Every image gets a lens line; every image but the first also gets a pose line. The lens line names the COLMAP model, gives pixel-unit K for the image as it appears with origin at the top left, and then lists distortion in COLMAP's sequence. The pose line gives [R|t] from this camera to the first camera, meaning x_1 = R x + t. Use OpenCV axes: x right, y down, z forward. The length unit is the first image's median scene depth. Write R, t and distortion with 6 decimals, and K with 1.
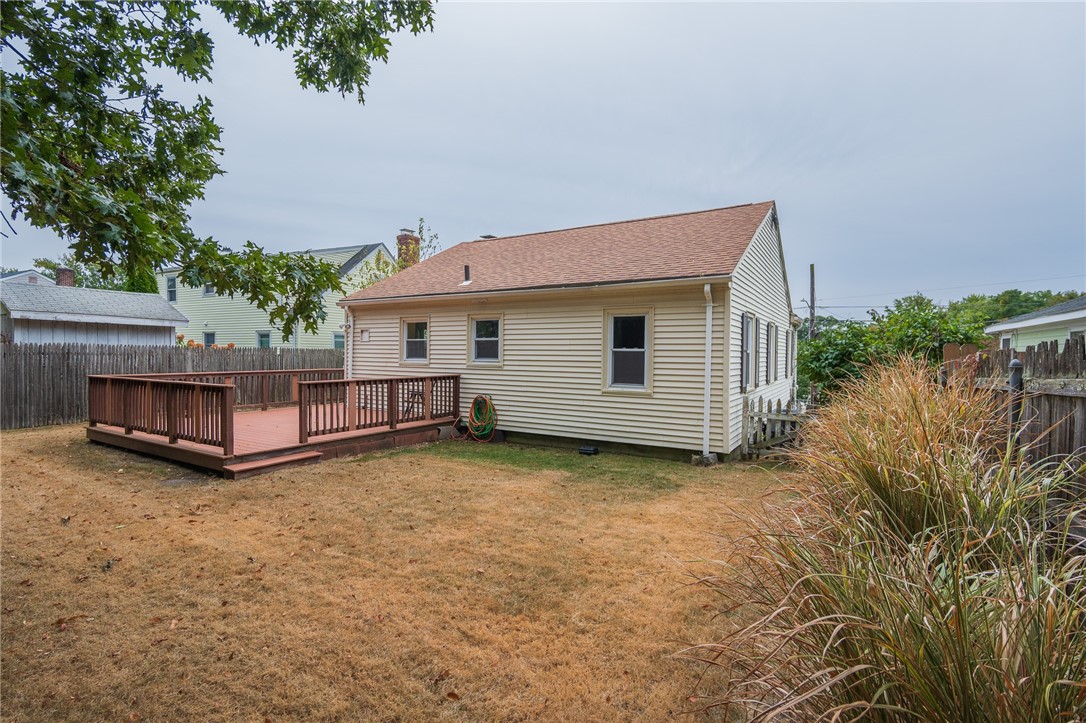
lens RADIAL K [[505.9, 0, 545.1], [0, 505.9, 364.9], [0, 0, 1]] dist [-0.019877, 0.003333]
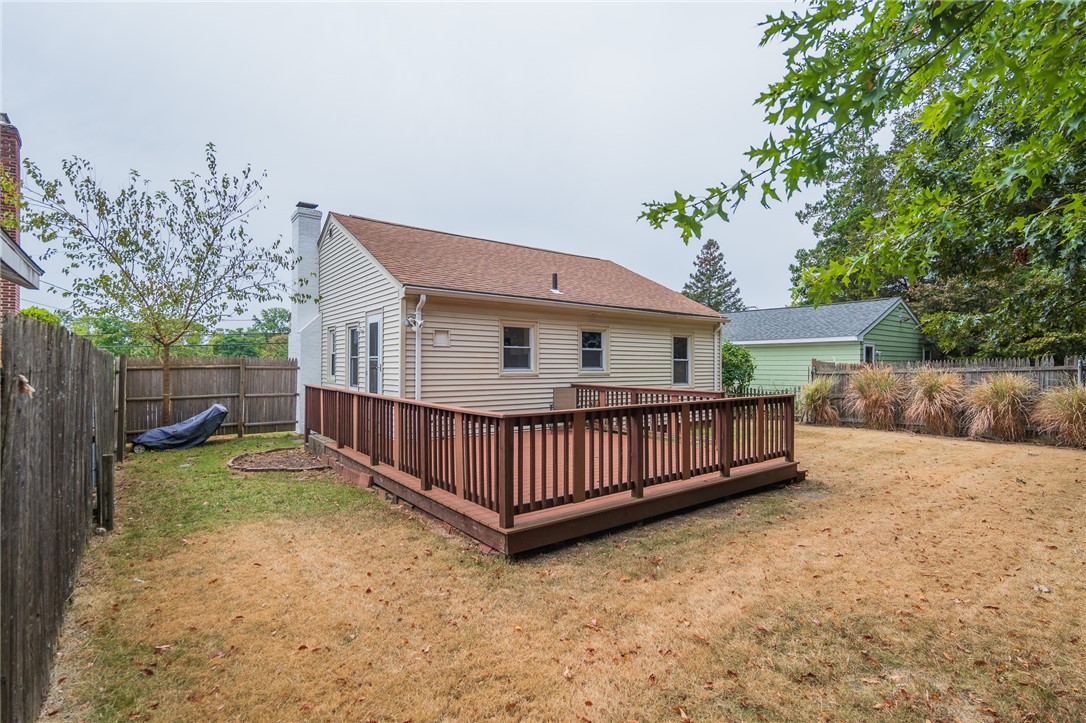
lens RADIAL K [[505.9, 0, 543.2], [0, 505.9, 359.6], [0, 0, 1]] dist [-0.019877, 0.003333]
pose [[0.361705, -0.001732, 0.932291, -1.005160], [0.021356, 0.999751, -0.006429, -0.020675], [-0.932048, 0.022235, 0.361652, 0.613172]]
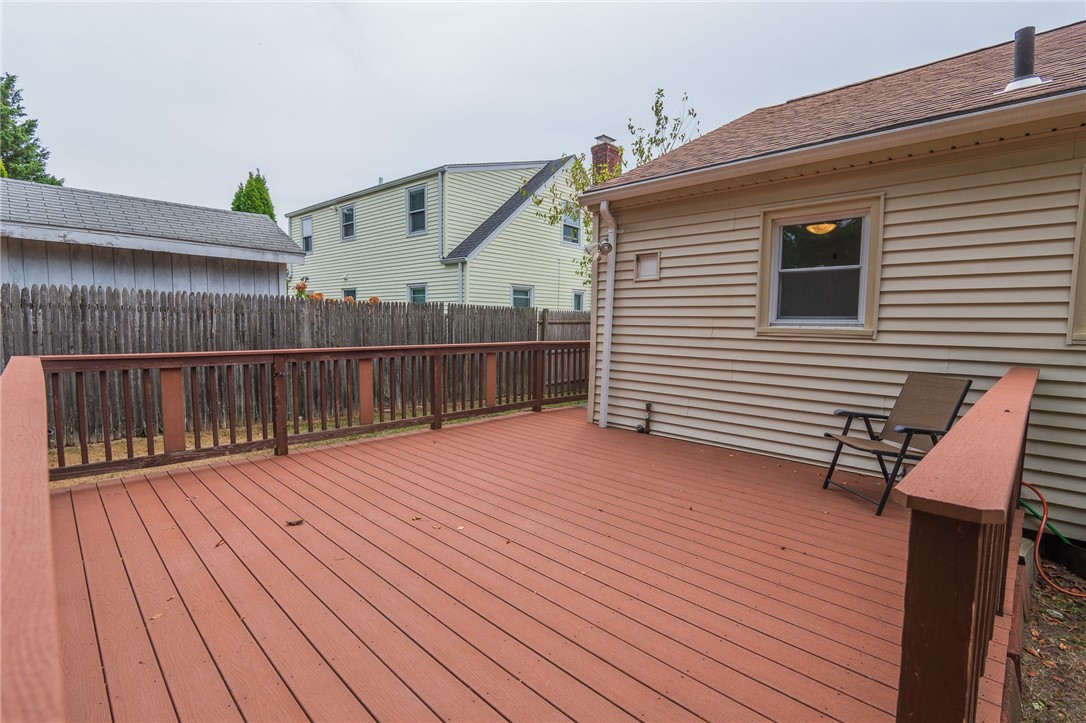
lens RADIAL K [[505.9, 0, 542.7], [0, 505.9, 360.9], [0, 0, 1]] dist [-0.019877, 0.003333]
pose [[0.970350, 0.021790, -0.240722, -0.343209], [-0.009417, 0.998580, 0.052431, 0.001000], [0.241523, -0.048609, 0.969177, 0.558722]]
